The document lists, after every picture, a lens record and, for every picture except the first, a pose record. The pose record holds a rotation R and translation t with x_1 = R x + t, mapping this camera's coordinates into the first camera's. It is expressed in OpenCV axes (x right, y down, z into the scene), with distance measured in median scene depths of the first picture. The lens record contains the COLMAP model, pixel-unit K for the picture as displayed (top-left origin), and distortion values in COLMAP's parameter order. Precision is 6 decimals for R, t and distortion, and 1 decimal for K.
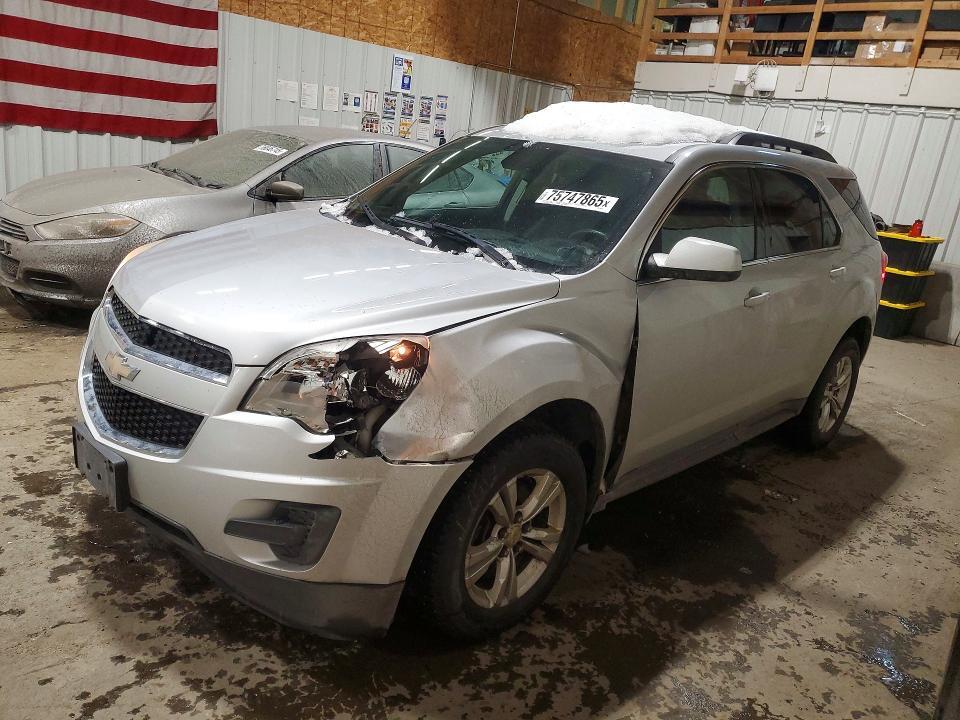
lens RADIAL K [[742.3, 0, 480.0], [0, 742.3, 360.0], [0, 0, 1]] dist [-0.001278, -0.007781]
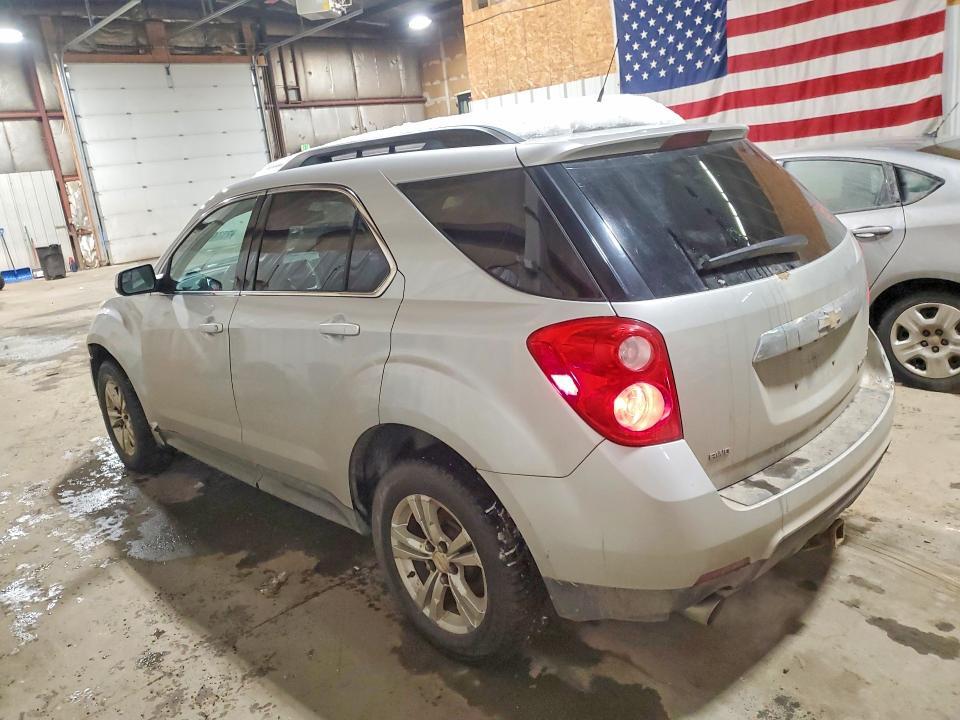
lens RADIAL K [[742.3, 0, 480.0], [0, 742.3, 360.0], [0, 0, 1]] dist [-0.001278, -0.007781]
pose [[-0.032335, 0.133933, -0.990463, 0.786627], [-0.176442, 0.974652, 0.137555, -0.143530], [0.983780, 0.179207, -0.007884, 0.784808]]
